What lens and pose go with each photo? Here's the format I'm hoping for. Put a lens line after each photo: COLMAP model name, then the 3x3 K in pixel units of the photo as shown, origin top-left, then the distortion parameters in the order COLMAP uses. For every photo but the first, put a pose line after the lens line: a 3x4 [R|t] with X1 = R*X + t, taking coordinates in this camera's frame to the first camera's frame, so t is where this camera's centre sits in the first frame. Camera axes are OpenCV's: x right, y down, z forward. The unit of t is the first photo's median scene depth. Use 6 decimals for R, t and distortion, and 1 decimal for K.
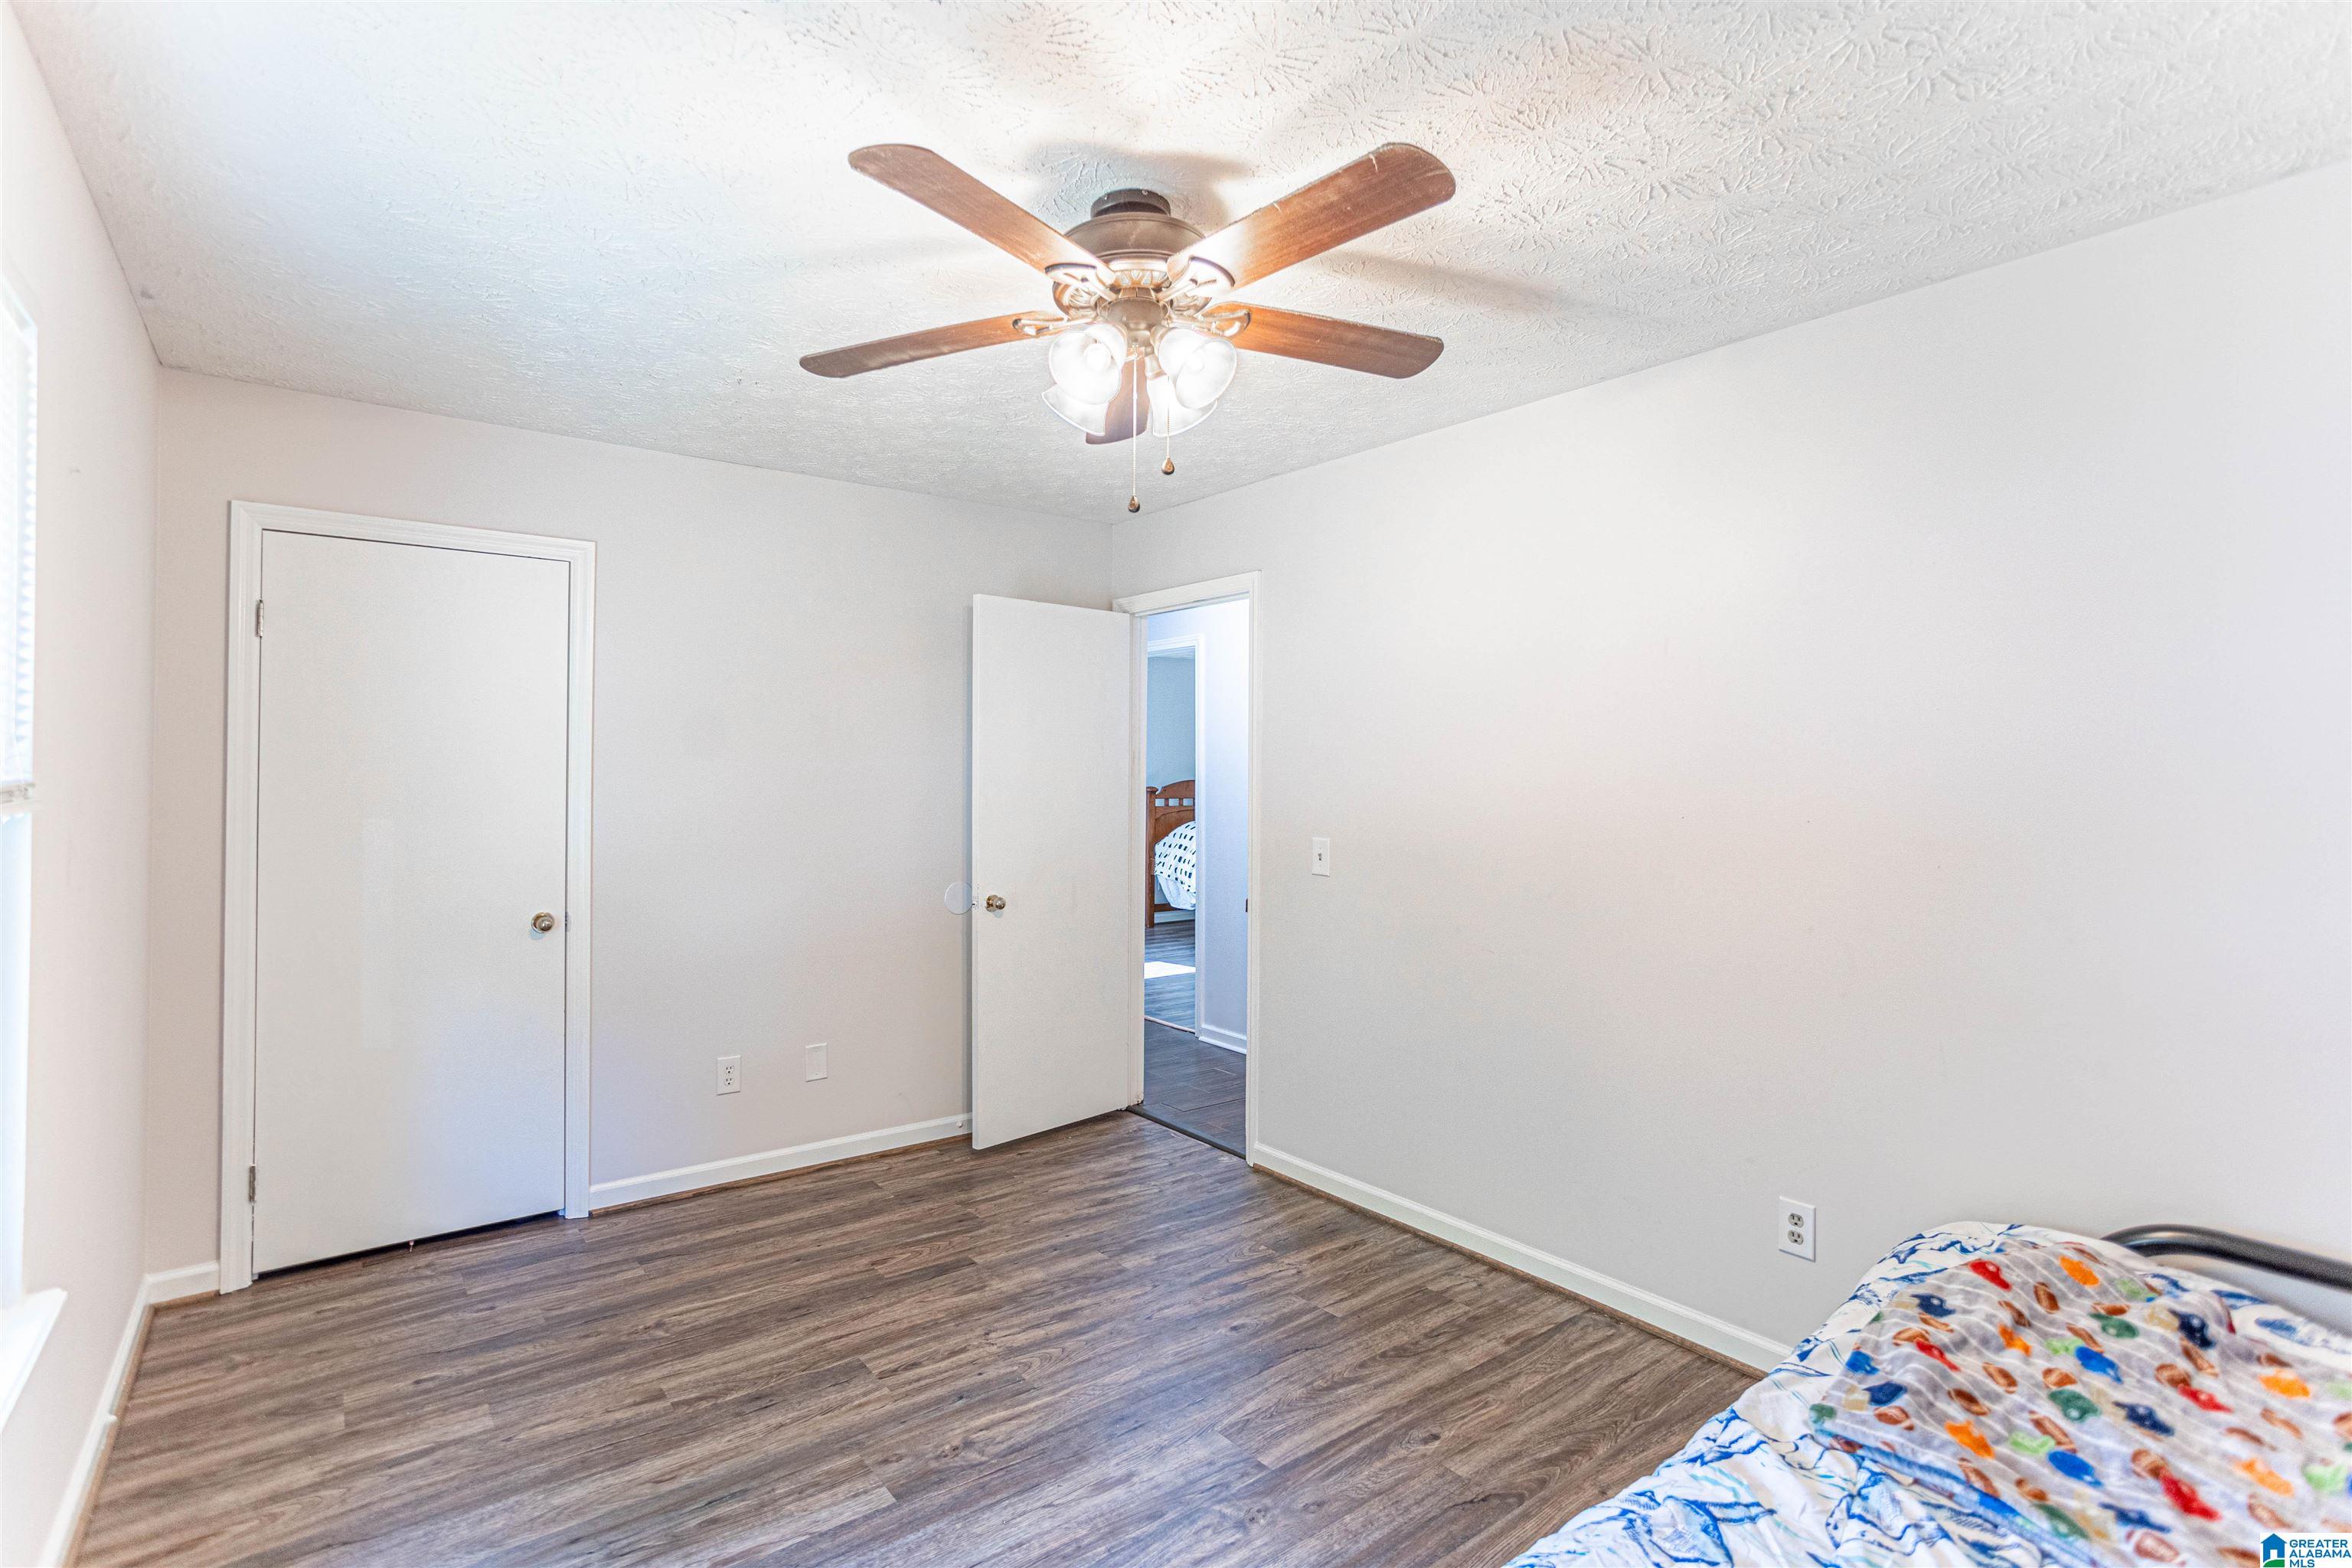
lens RADIAL K [[1121.3, 0, 1155.1], [0, 1121.3, 774.0], [0, 0, 1]] dist [-0.027820, 0.010632]
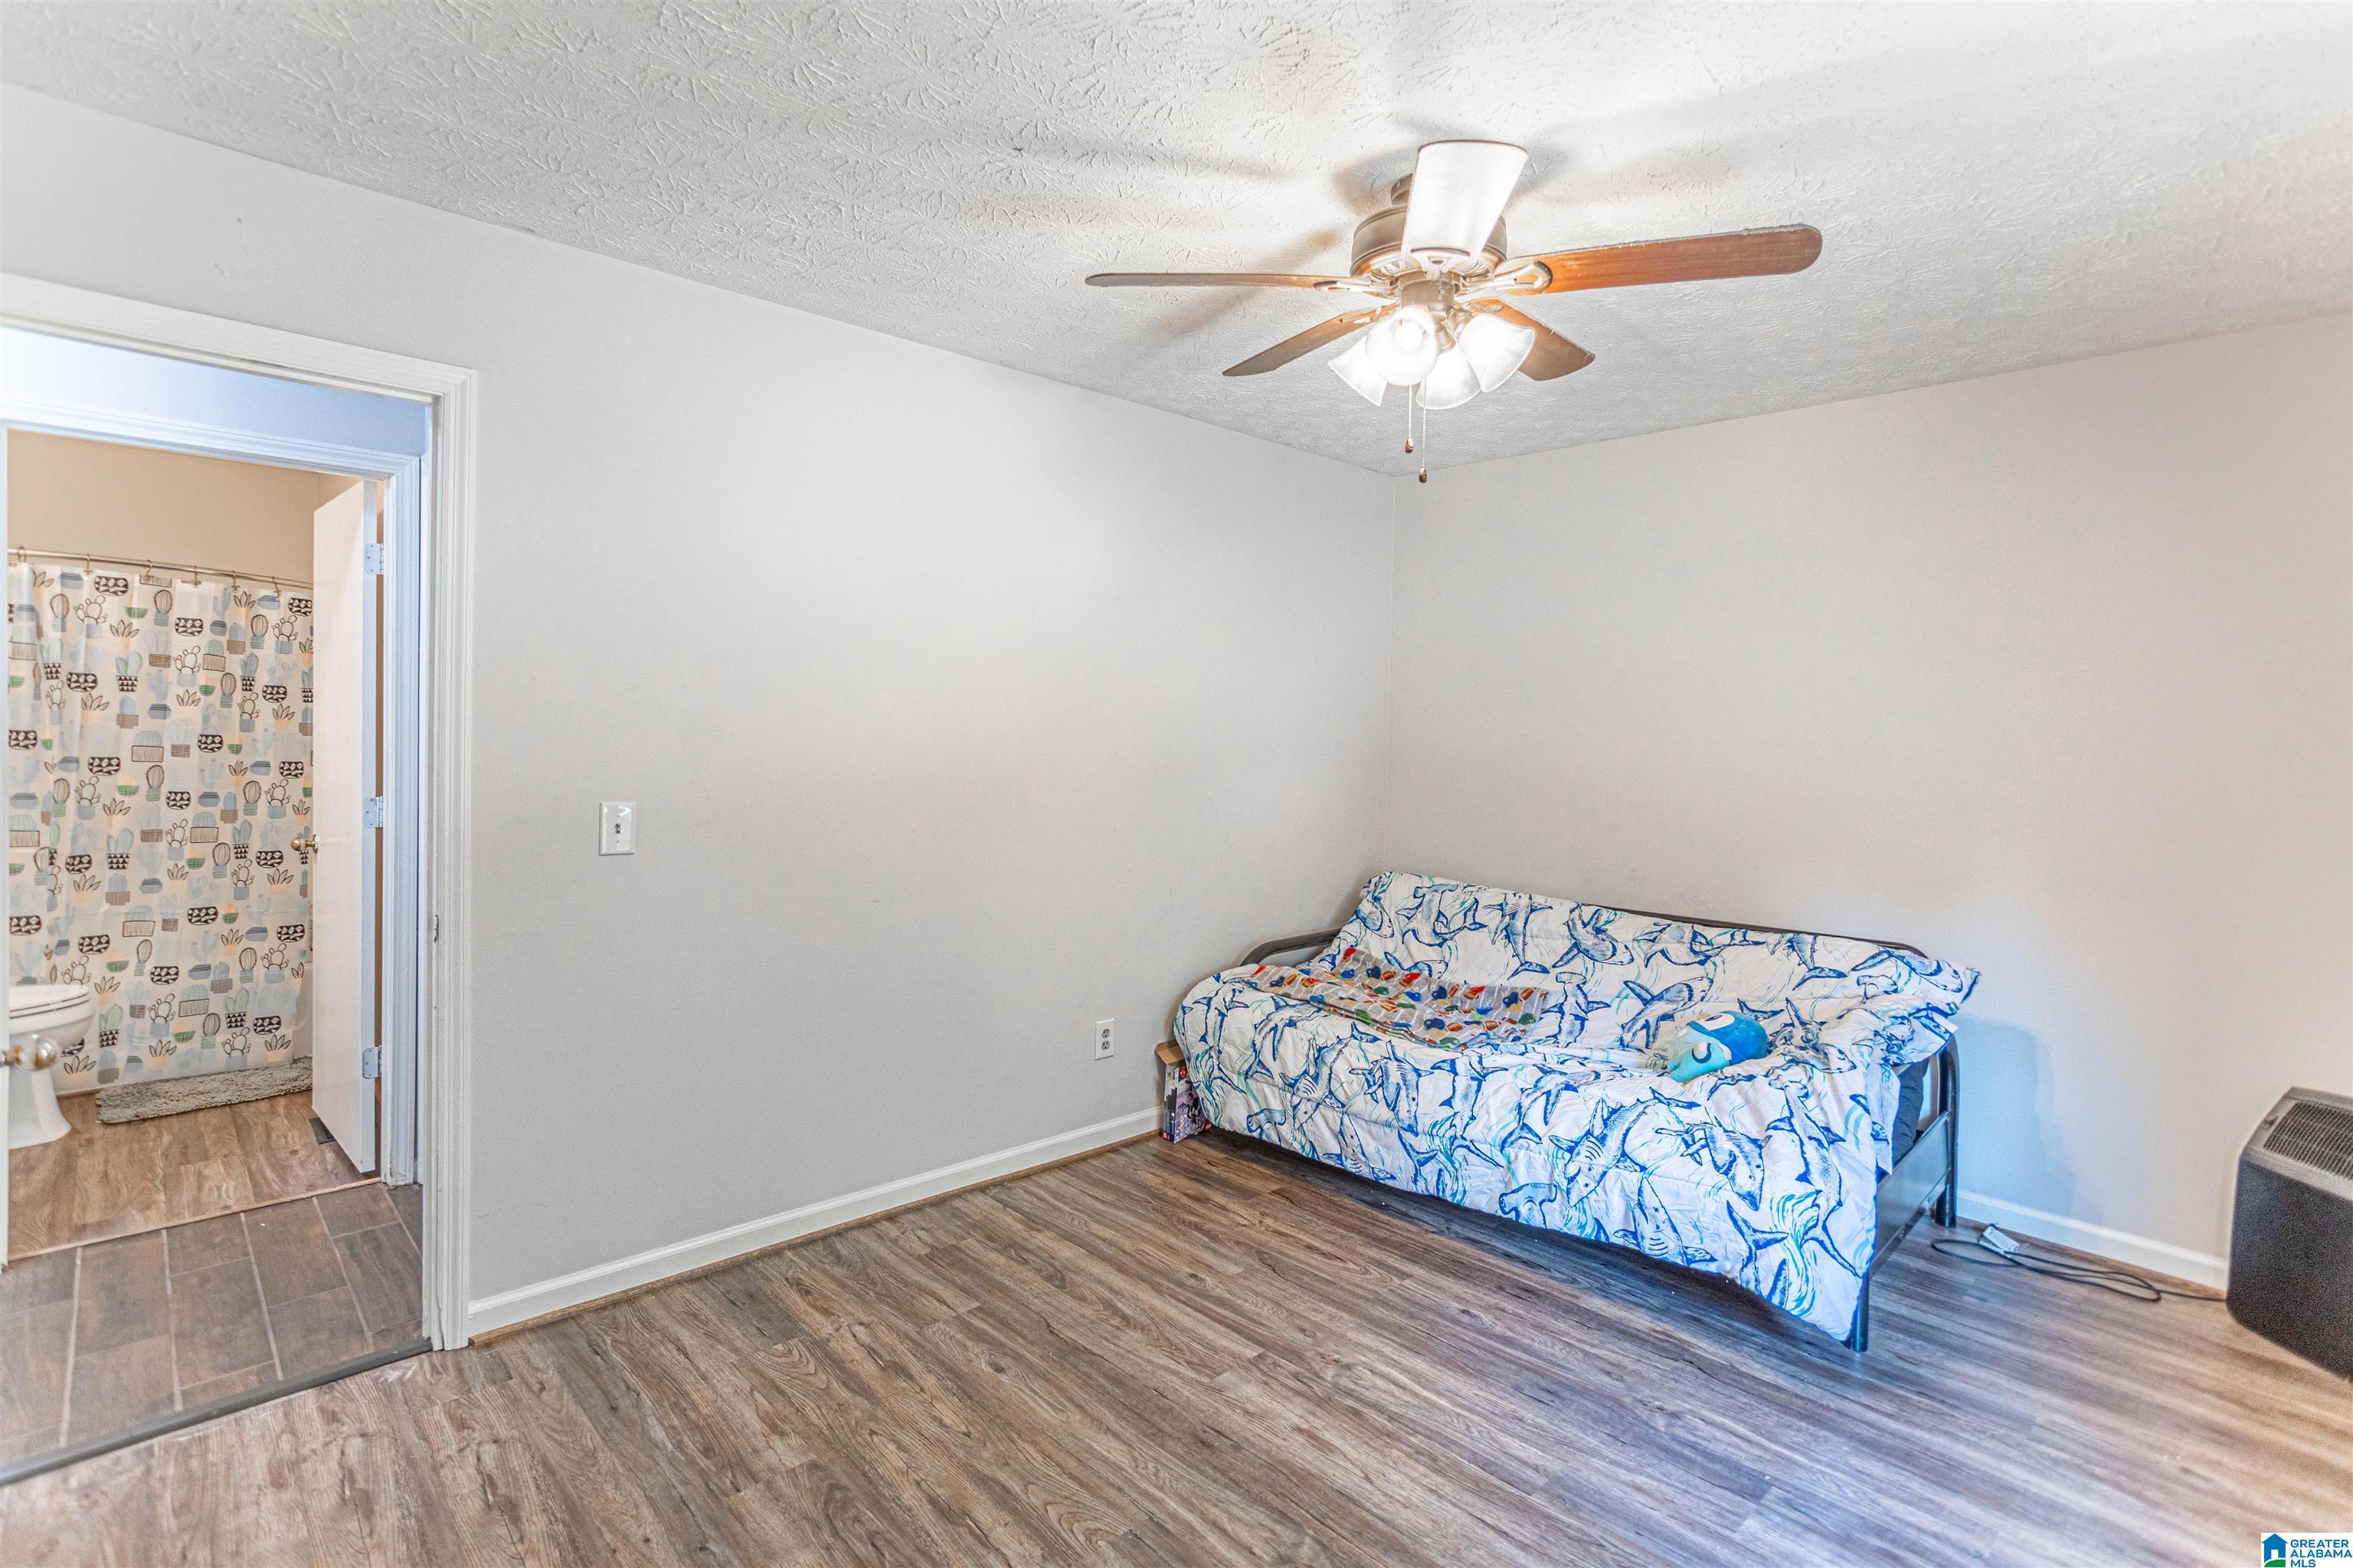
lens RADIAL K [[1121.8, 0, 1166.5], [0, 1121.8, 772.2], [0, 0, 1]] dist [-0.027820, 0.010632]
pose [[-0.099826, -0.047529, 0.993869, -0.722951], [-0.020862, 0.998739, 0.045666, -0.000296], [-0.994786, -0.016175, -0.100692, 0.913119]]
